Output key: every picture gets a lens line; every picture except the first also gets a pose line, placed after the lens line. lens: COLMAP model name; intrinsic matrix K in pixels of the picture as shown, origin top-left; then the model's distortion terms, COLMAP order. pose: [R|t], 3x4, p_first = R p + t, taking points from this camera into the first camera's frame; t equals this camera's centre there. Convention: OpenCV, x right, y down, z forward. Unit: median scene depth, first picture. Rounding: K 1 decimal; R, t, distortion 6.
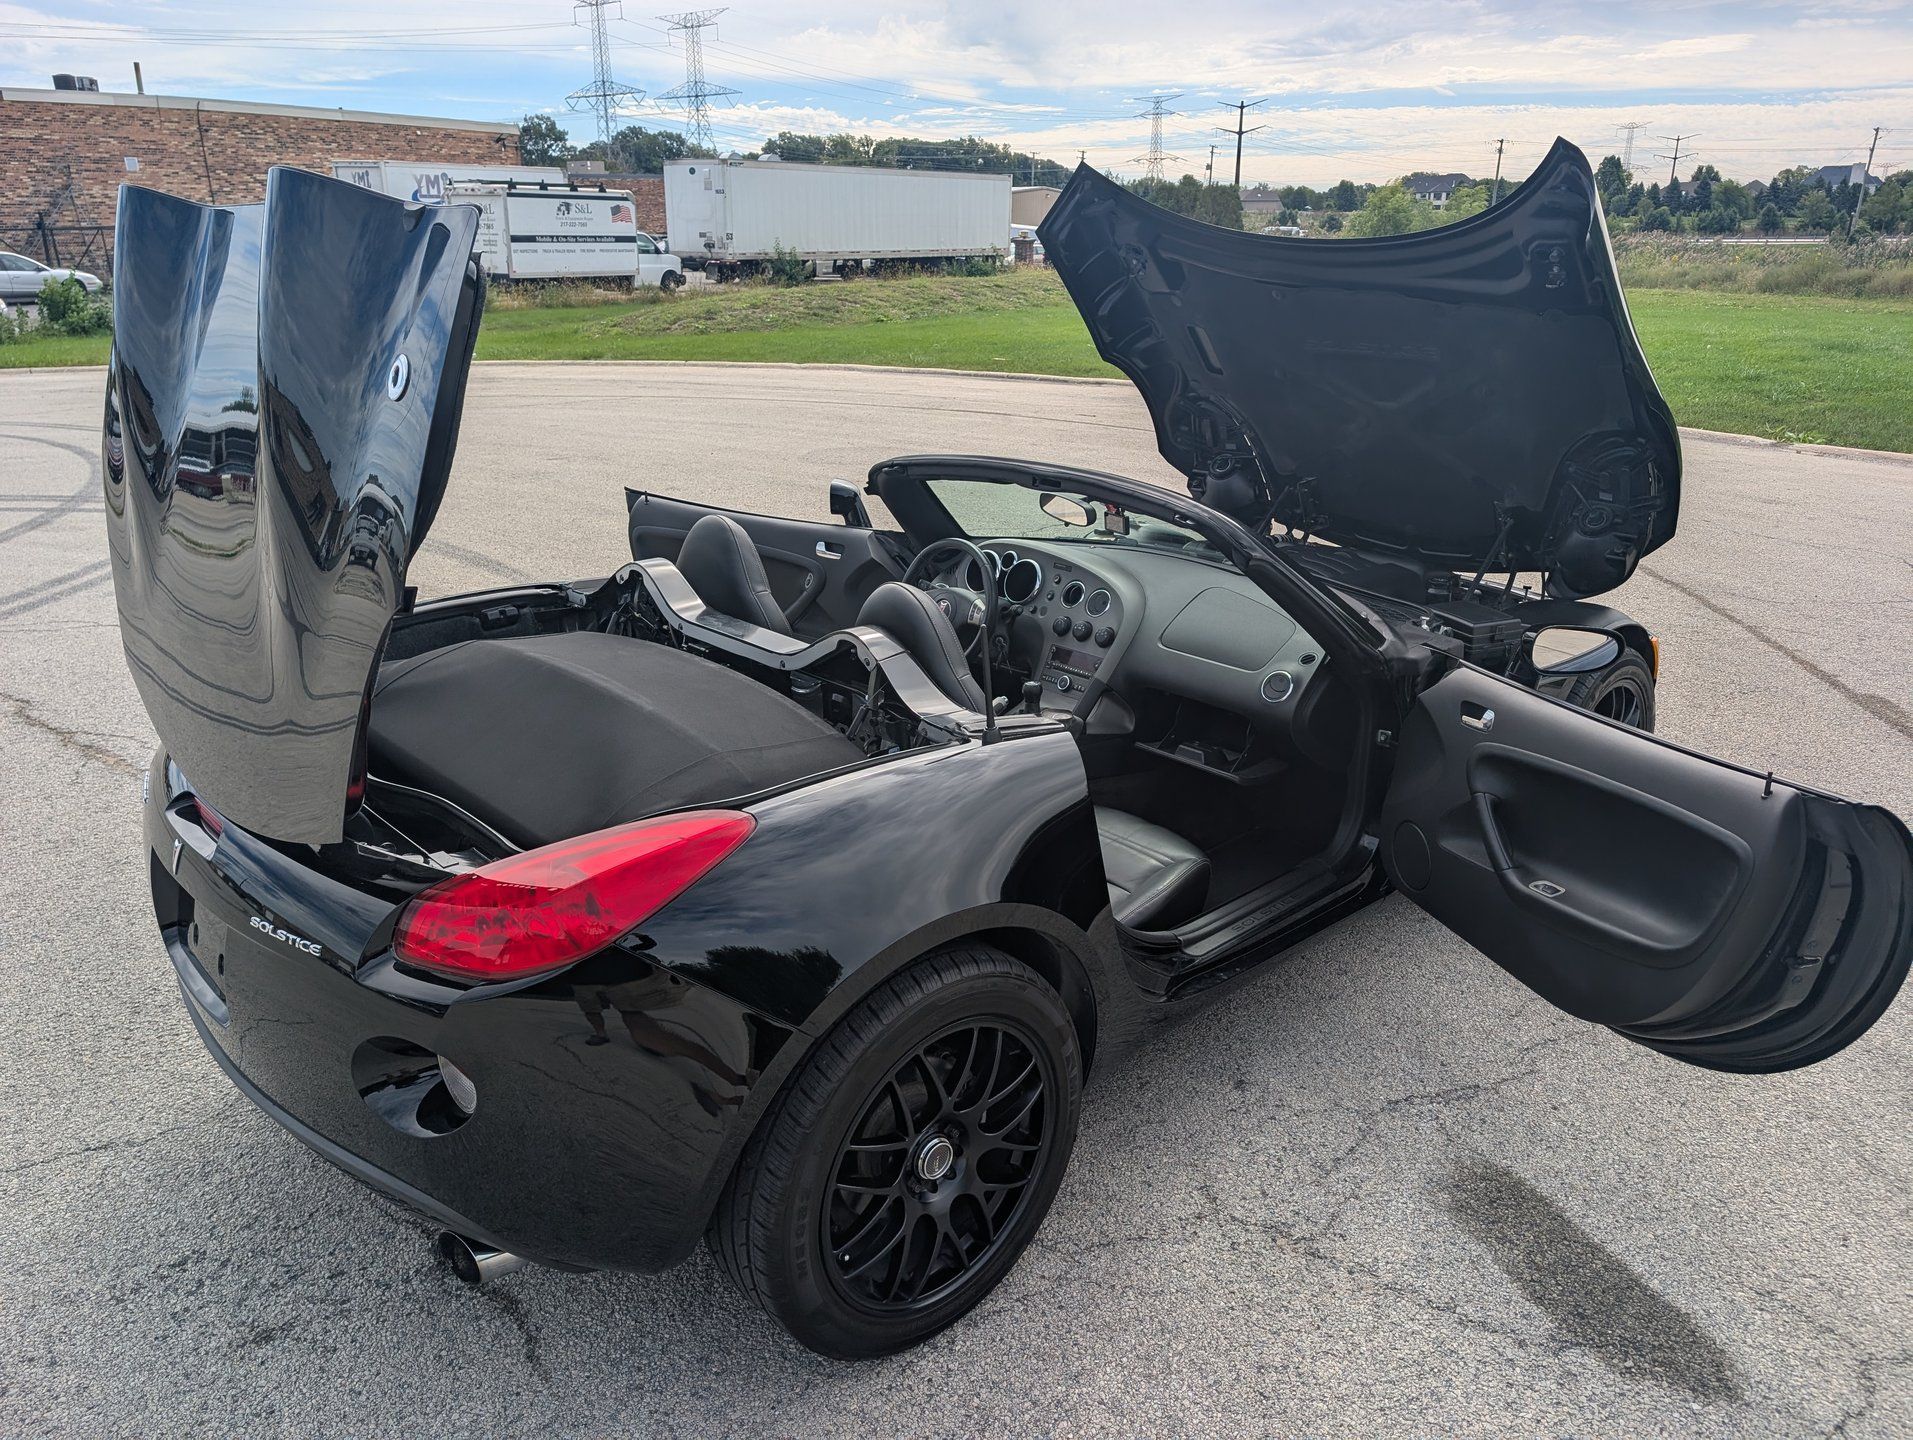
lens RADIAL K [[1386.7, 0, 959.3], [0, 1386.7, 715.0], [0, 0, 1]] dist [0.006943, -0.003882]
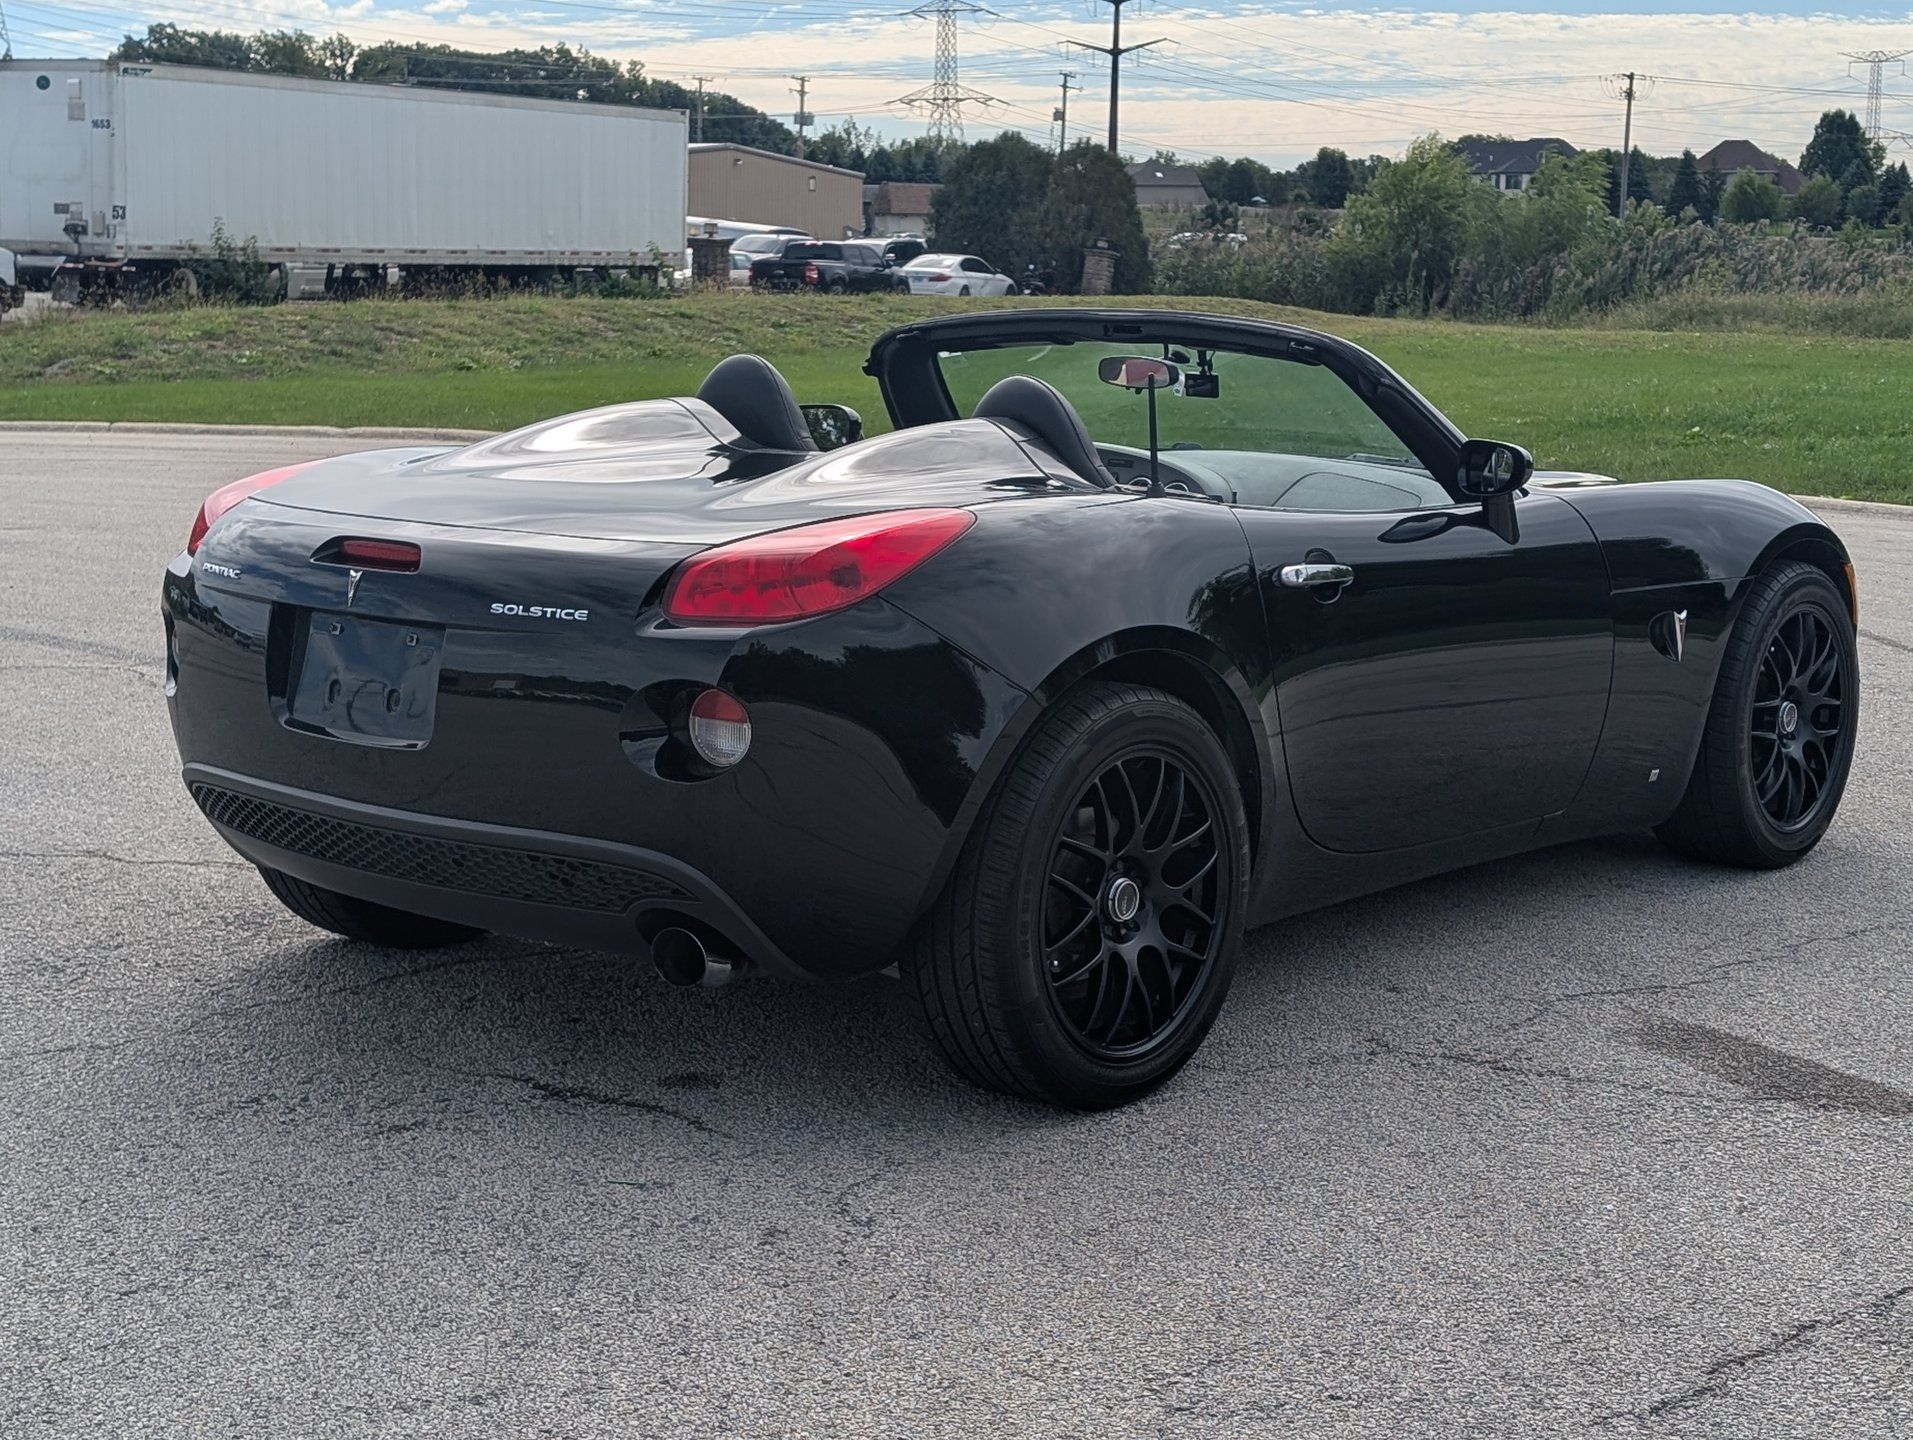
lens RADIAL K [[3039.5, 0, 940.9], [0, 3039.5, 755.2], [0, 0, 1]] dist [0.221181, -0.934462]
pose [[0.991214, -0.005888, 0.132136, -0.026016], [0.028097, 0.985581, -0.166855, 0.034846], [-0.129248, 0.169102, 0.977087, -0.067014]]
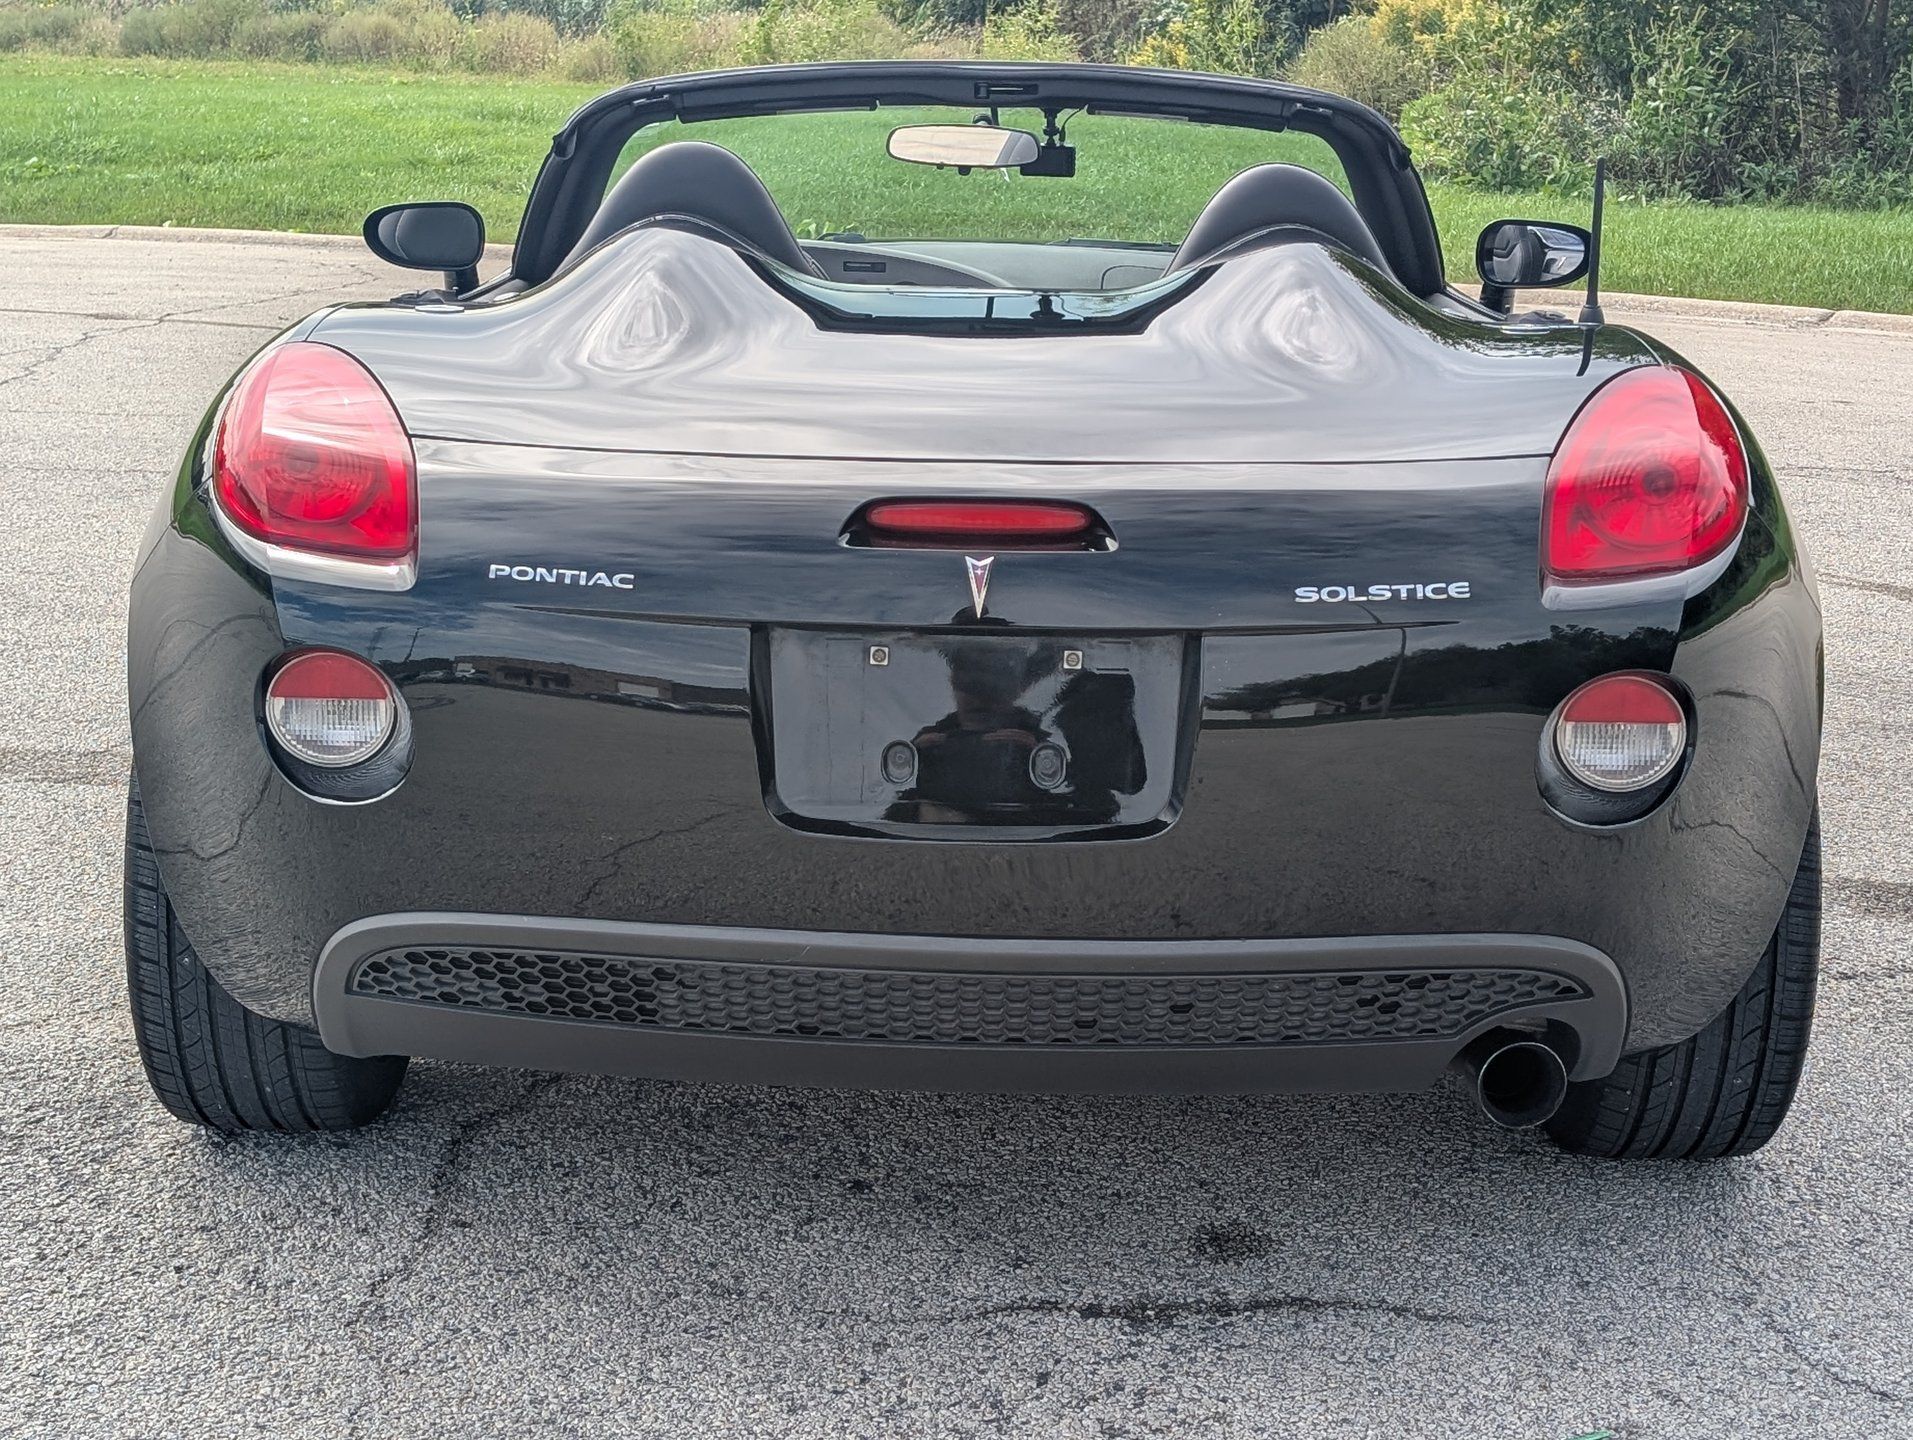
lens RADIAL K [[3038.7, 0, 972.7], [0, 3038.7, 708.5], [0, 0, 1]] dist [0.221924, -0.948326]
pose [[0.677389, -0.155633, 0.718974, -0.087538], [0.222841, 0.974854, 0.001071, 0.008882], [-0.701061, 0.159491, 0.695037, 0.008085]]
